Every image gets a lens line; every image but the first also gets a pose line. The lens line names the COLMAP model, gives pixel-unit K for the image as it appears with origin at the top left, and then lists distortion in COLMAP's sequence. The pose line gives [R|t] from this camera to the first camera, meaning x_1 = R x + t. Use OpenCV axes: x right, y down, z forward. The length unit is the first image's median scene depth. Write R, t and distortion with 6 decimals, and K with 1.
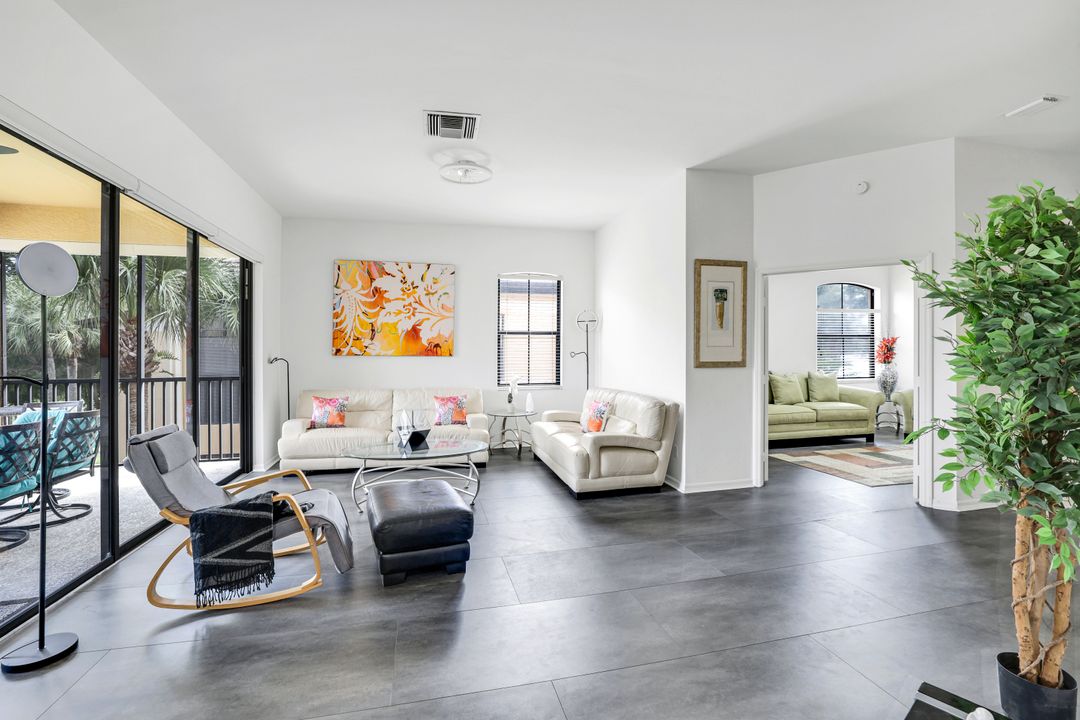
lens RADIAL K [[476.6, 0, 534.7], [0, 476.6, 359.6], [0, 0, 1]] dist [-0.053452, 0.019607]
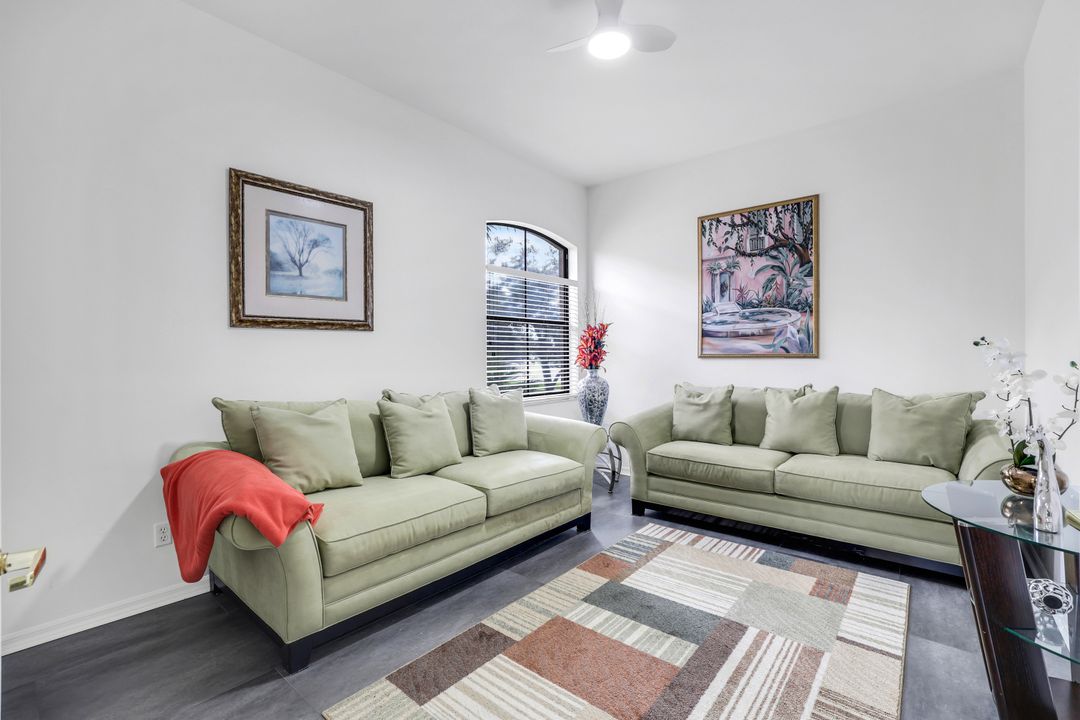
lens RADIAL K [[476.6, 0, 534.7], [0, 476.6, 359.6], [0, 0, 1]] dist [-0.053452, 0.019607]
pose [[0.800415, -0.002275, 0.599442, 0.421067], [0.008618, 0.999933, -0.007713, 0.000820], [-0.599384, 0.011340, 0.800381, 0.698445]]
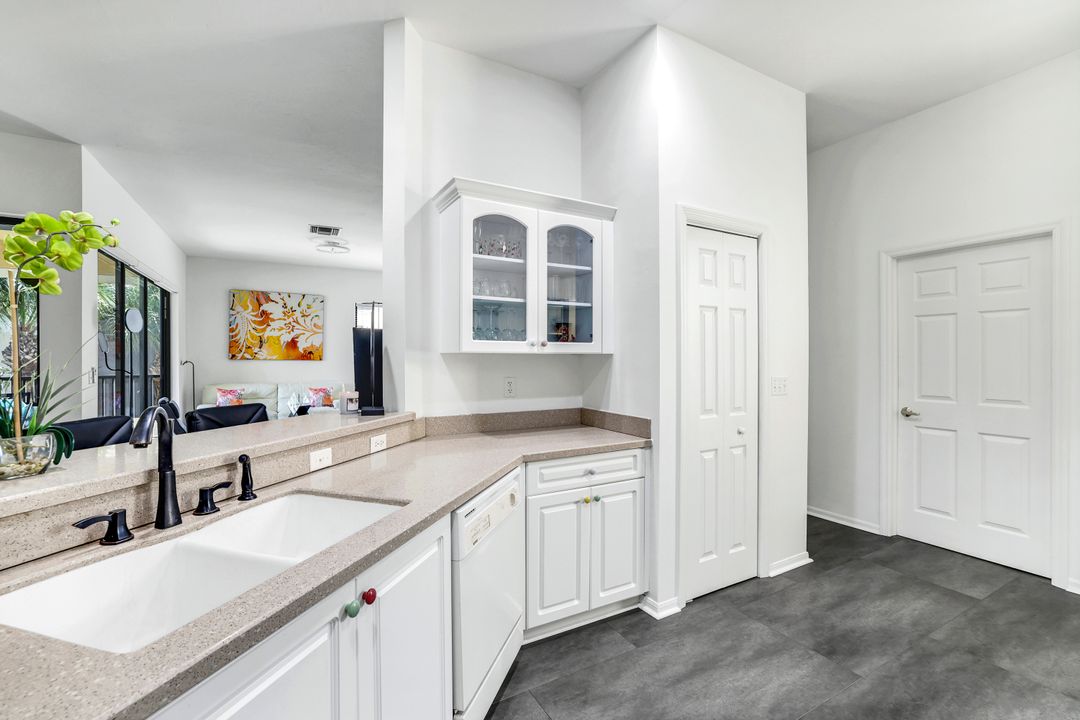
lens RADIAL K [[462.0, 0, 519.4], [0, 462.0, 370.3], [0, 0, 1]] dist [-0.021386, 0.000220]
pose [[0.968622, -0.000246, 0.248539, 0.058385], [-0.003906, 0.999861, 0.016214, -0.001691], [-0.248508, -0.016676, 0.968486, -0.496972]]
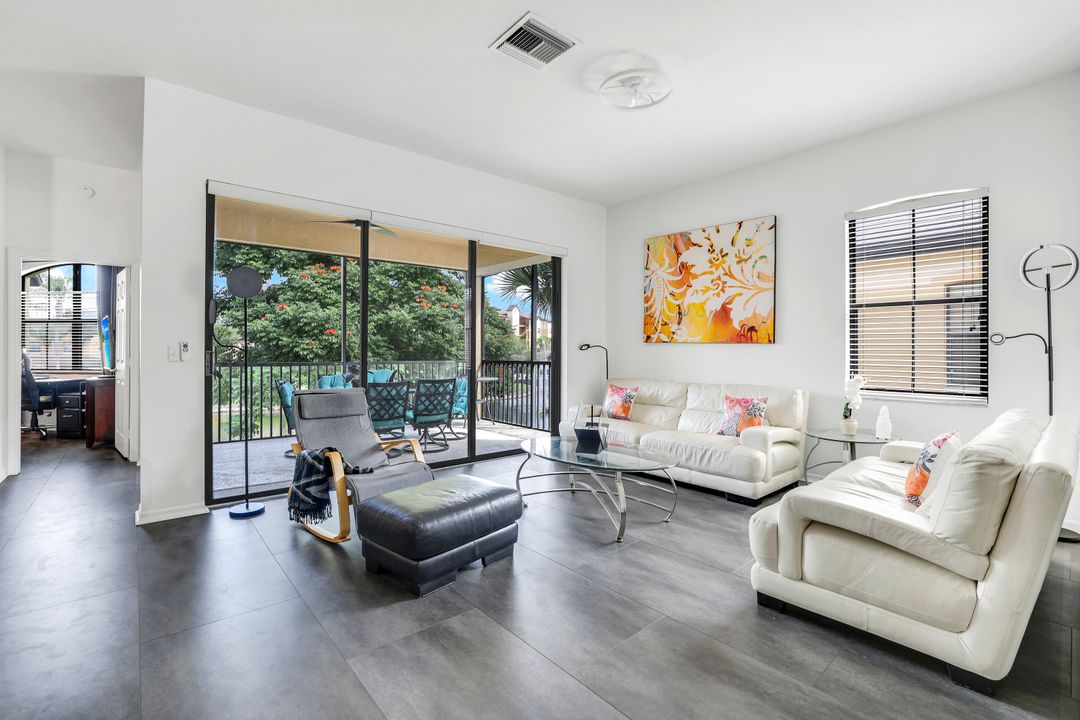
lens RADIAL K [[478.9, 0, 533.7], [0, 478.9, 349.5], [0, 0, 1]] dist [-0.053780, 0.019879]
pose [[0.460887, 0.005588, -0.887441, 0.305925], [-0.017426, 0.999844, -0.002754, 0.010965], [0.887288, 0.016734, 0.460912, 0.371395]]
